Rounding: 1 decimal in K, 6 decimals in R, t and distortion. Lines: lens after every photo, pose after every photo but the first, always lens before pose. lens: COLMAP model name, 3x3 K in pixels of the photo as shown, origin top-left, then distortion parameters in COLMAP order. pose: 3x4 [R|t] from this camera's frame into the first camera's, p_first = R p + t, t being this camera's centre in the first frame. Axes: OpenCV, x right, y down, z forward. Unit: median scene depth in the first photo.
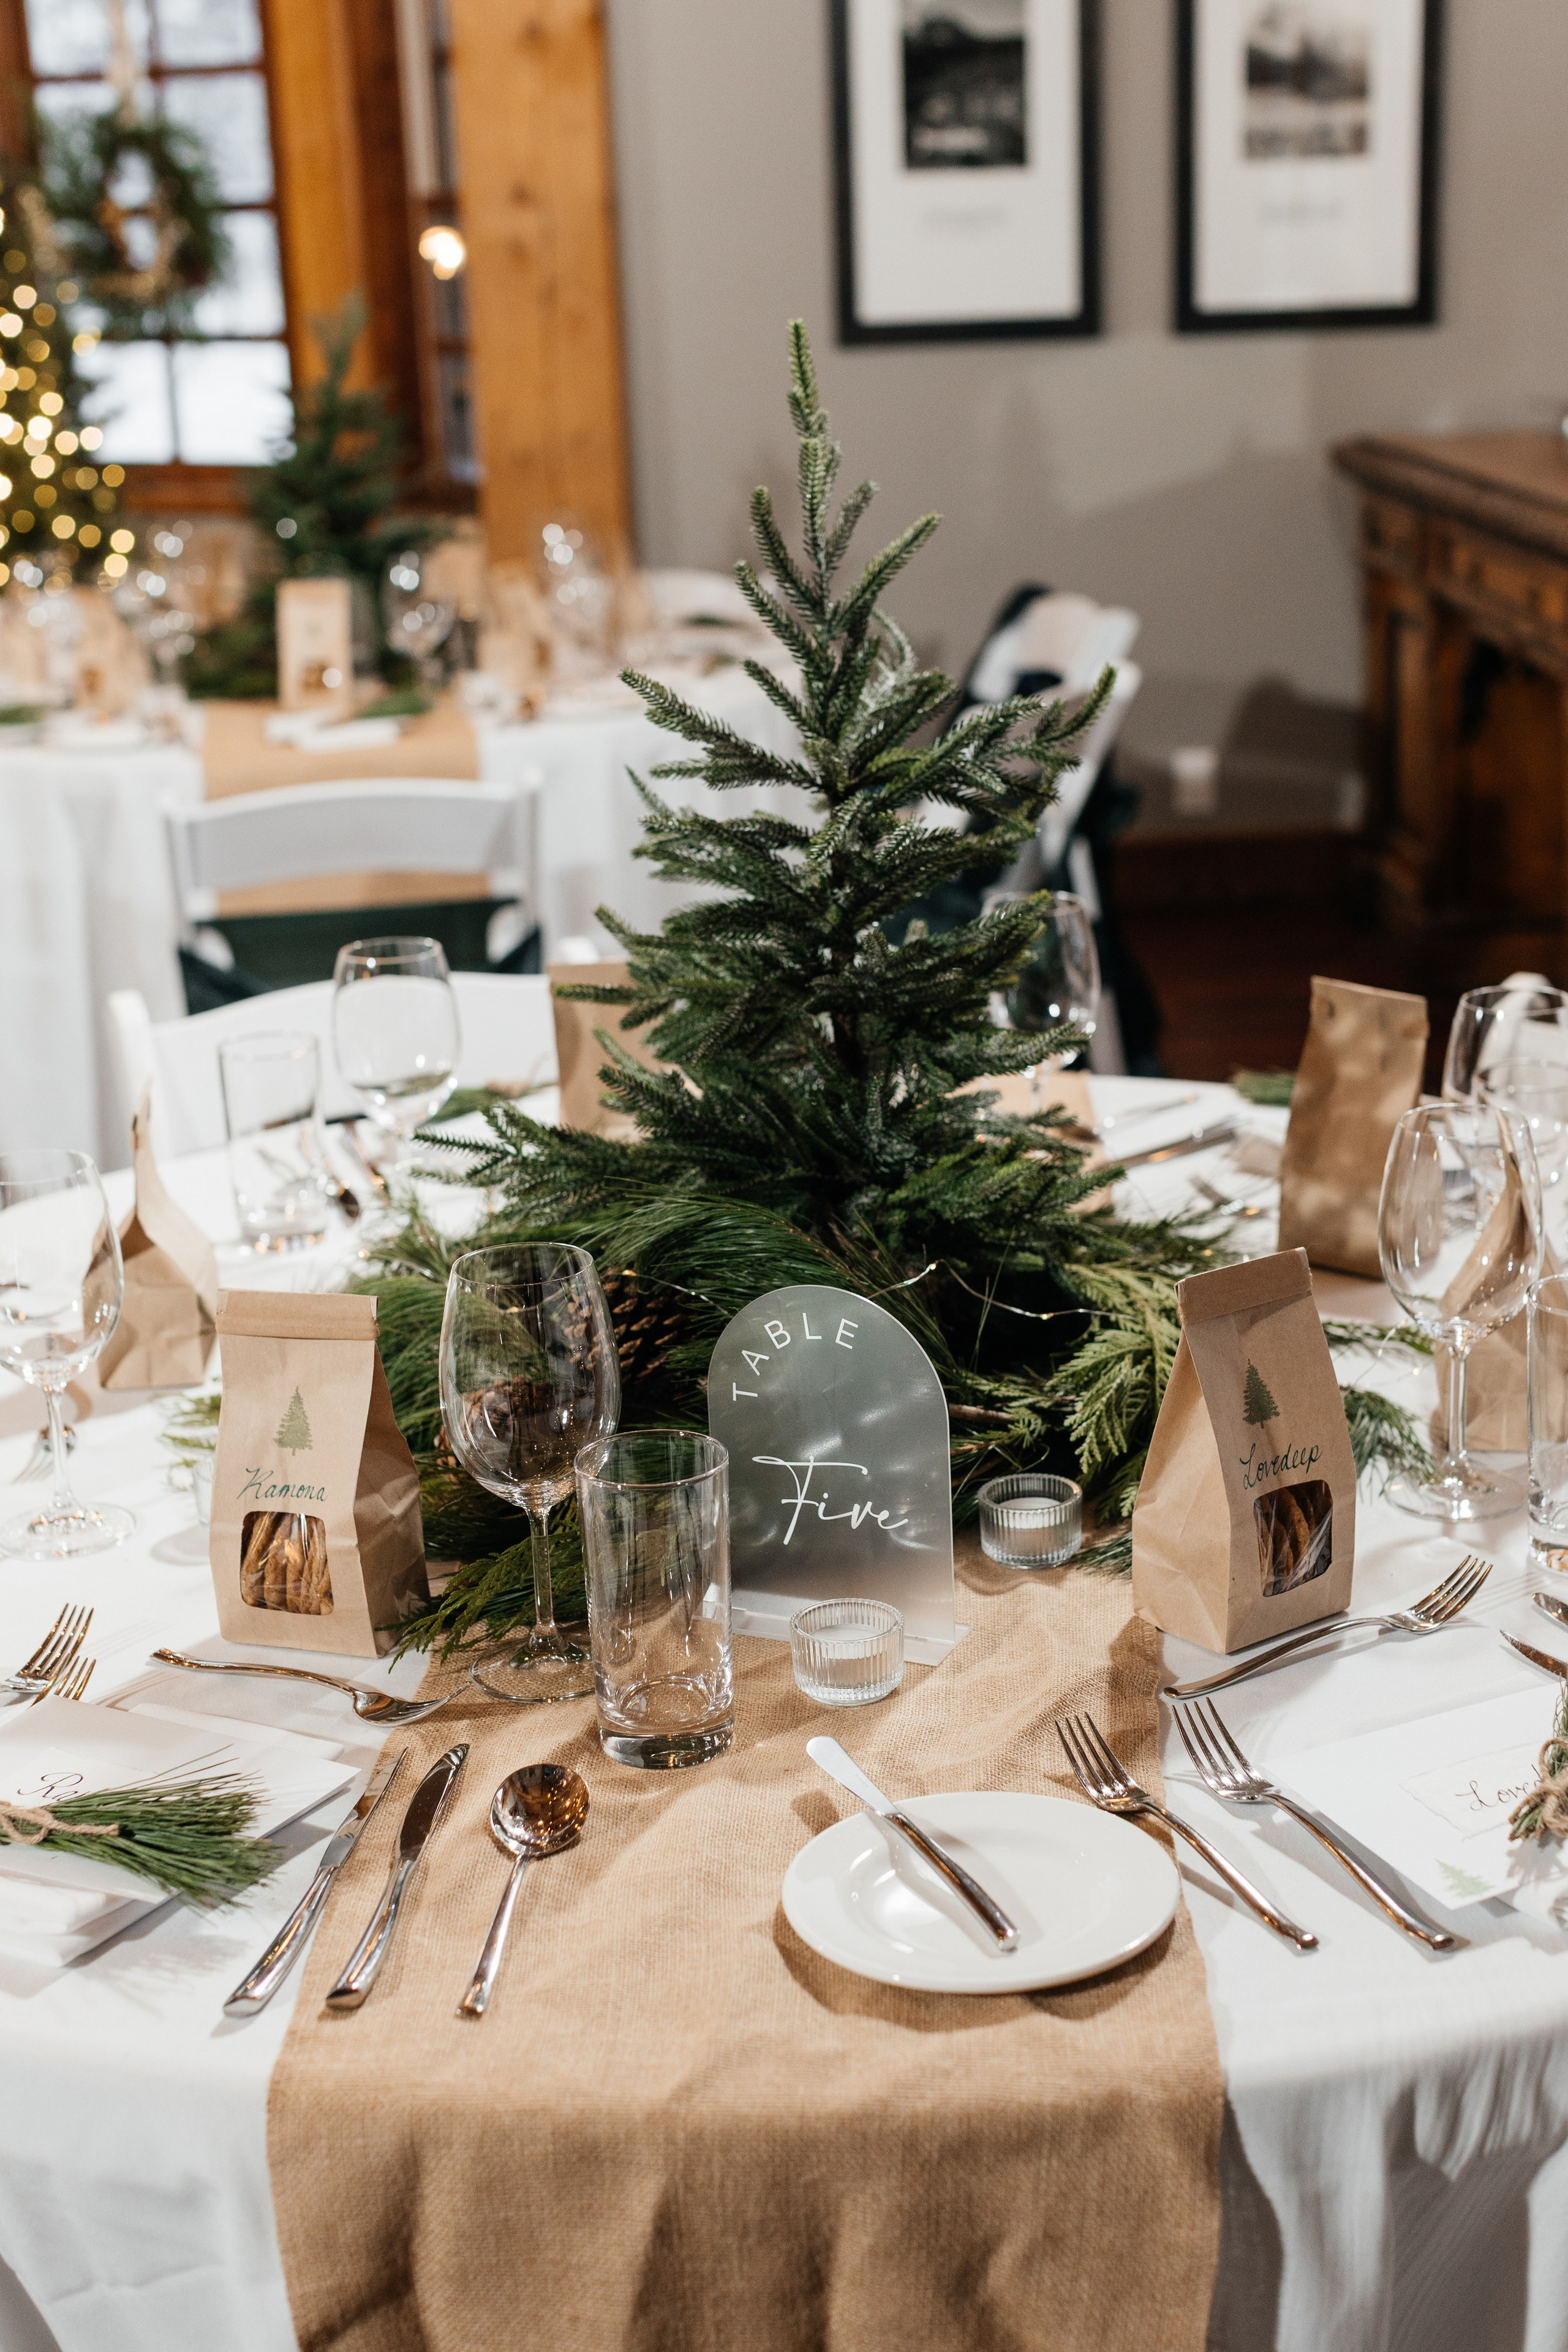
lens RADIAL K [[3386.9, 0, 784.0], [0, 3386.9, 1176.0], [0, 0, 1]] dist [-0.009358, 0.057991]
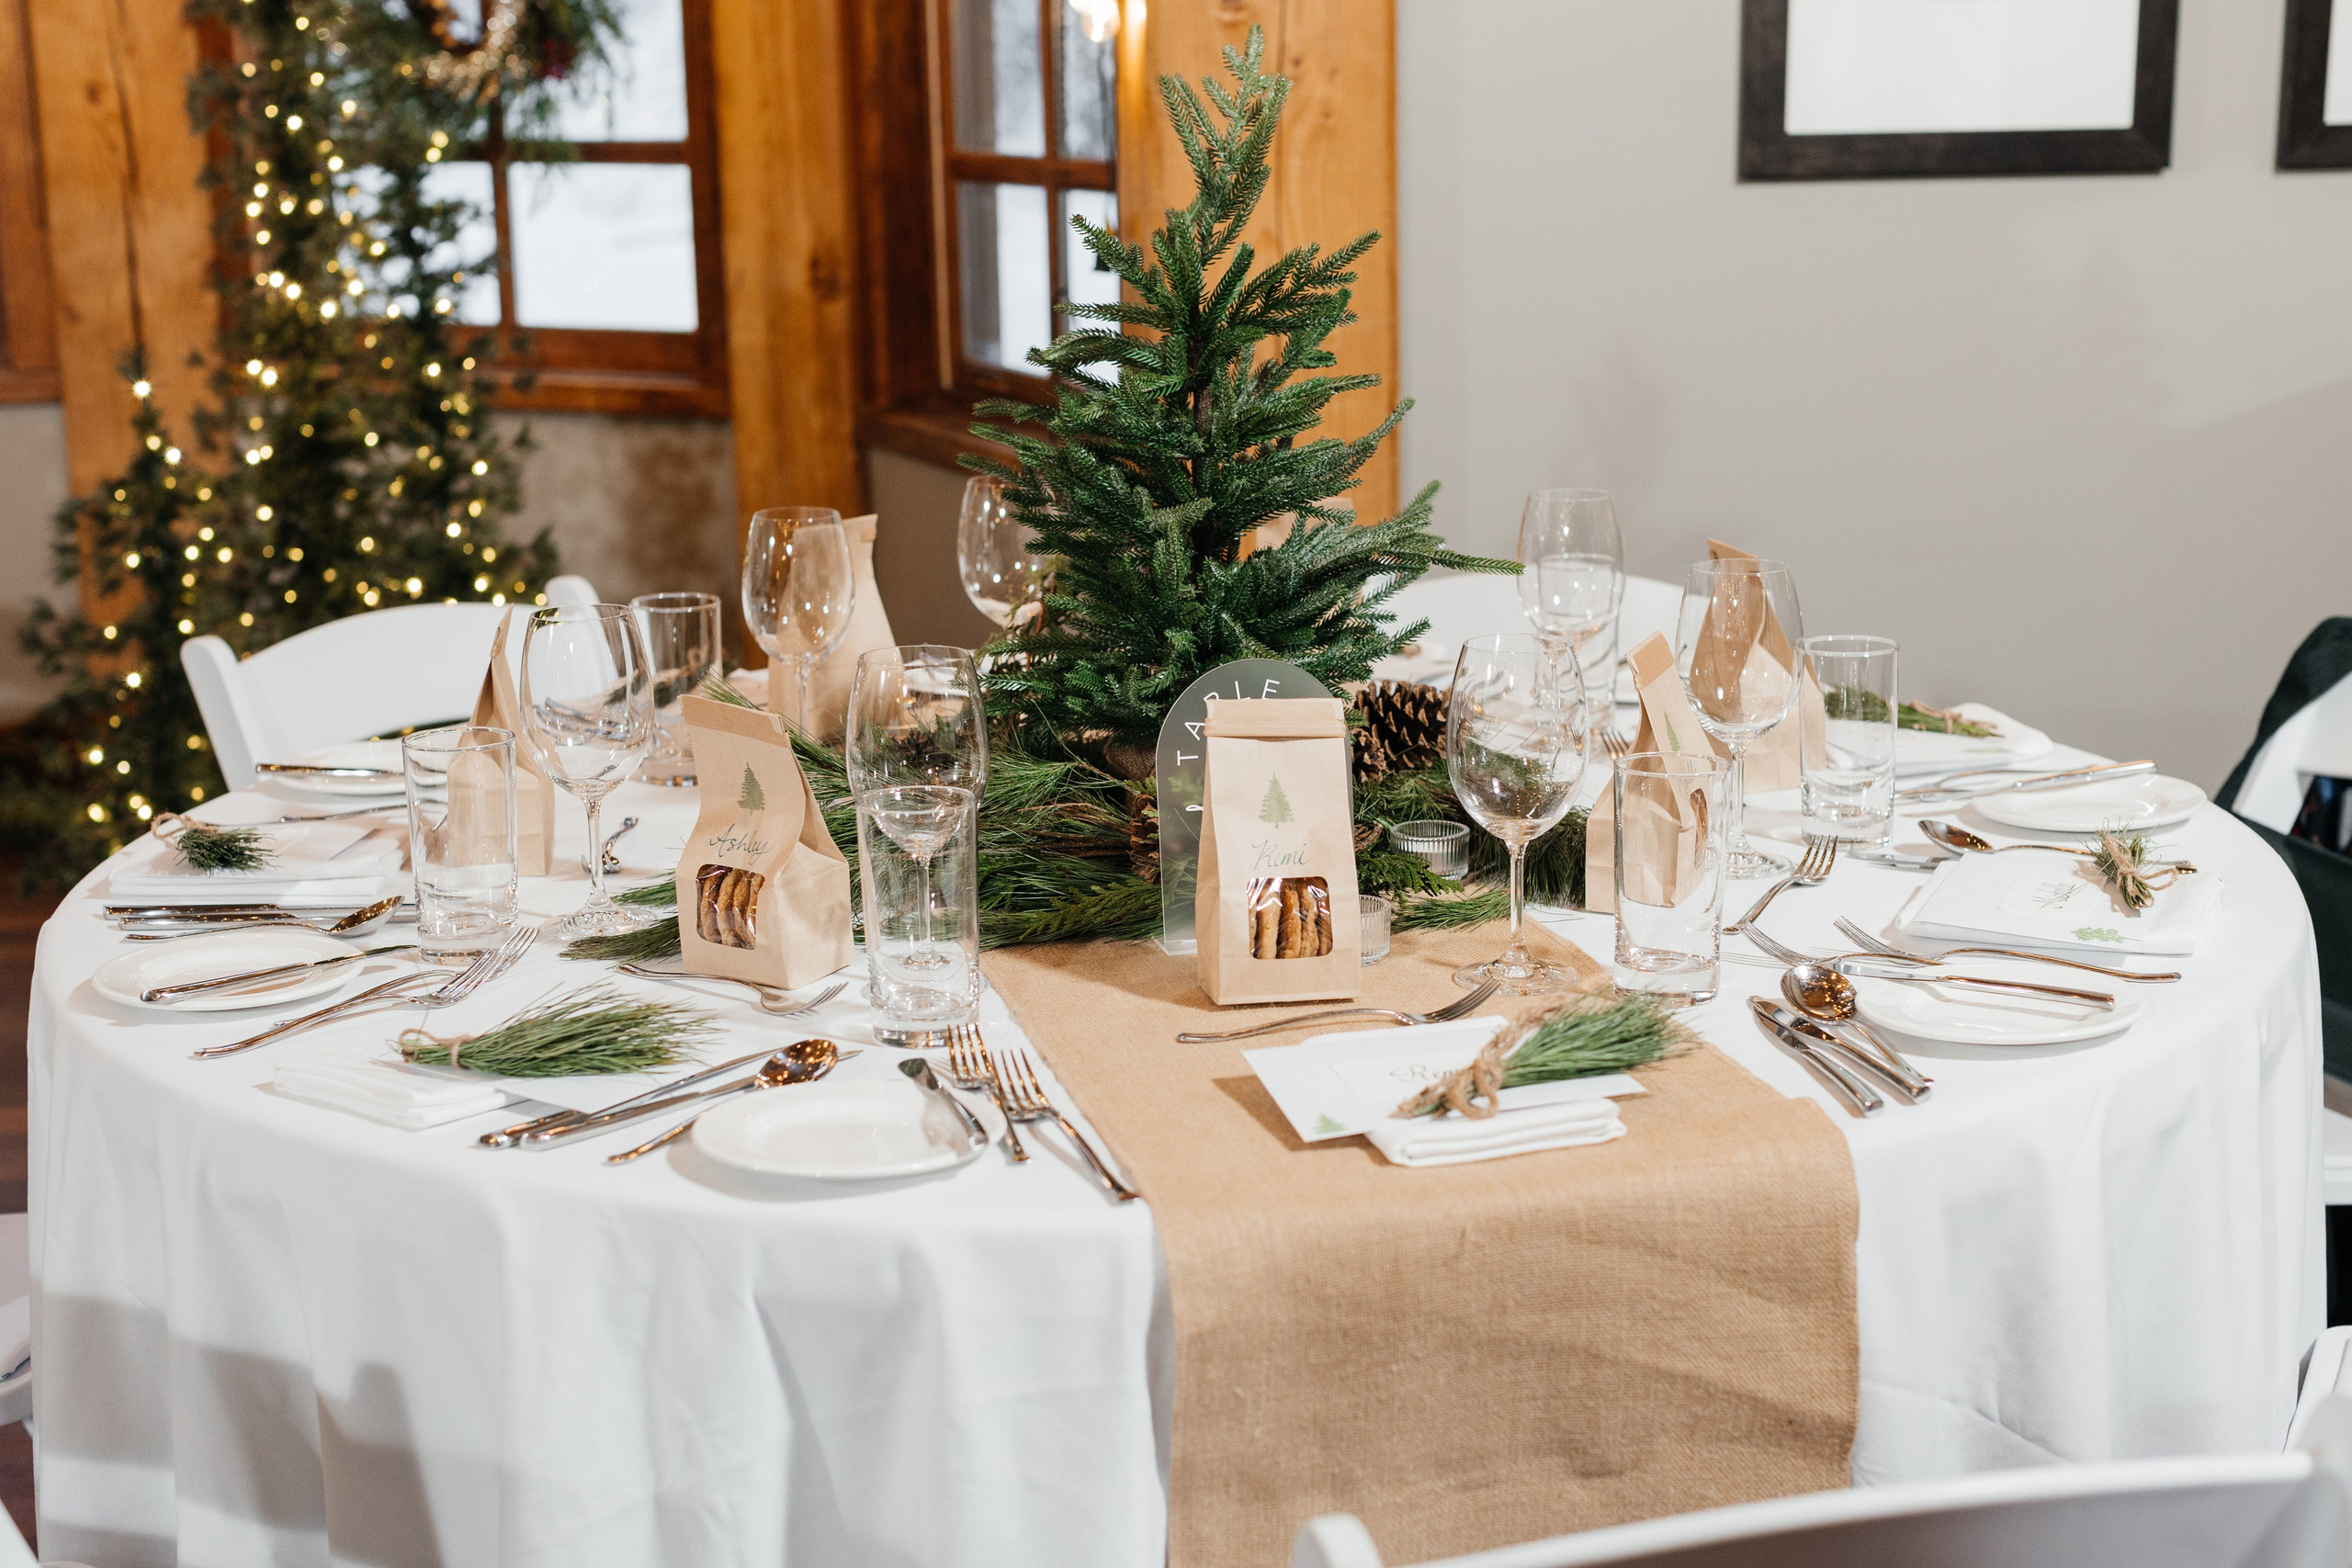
lens RADIAL K [[3386.6, 0, 1176.0], [0, 3386.6, 784.0], [0, 0, 1]] dist [-0.009358, 0.057991]
pose [[0.996075, 0.001923, 0.088494, -0.136914], [0.004110, 0.997681, -0.067941, -0.096898], [-0.088420, 0.068038, 0.993757, 0.418800]]
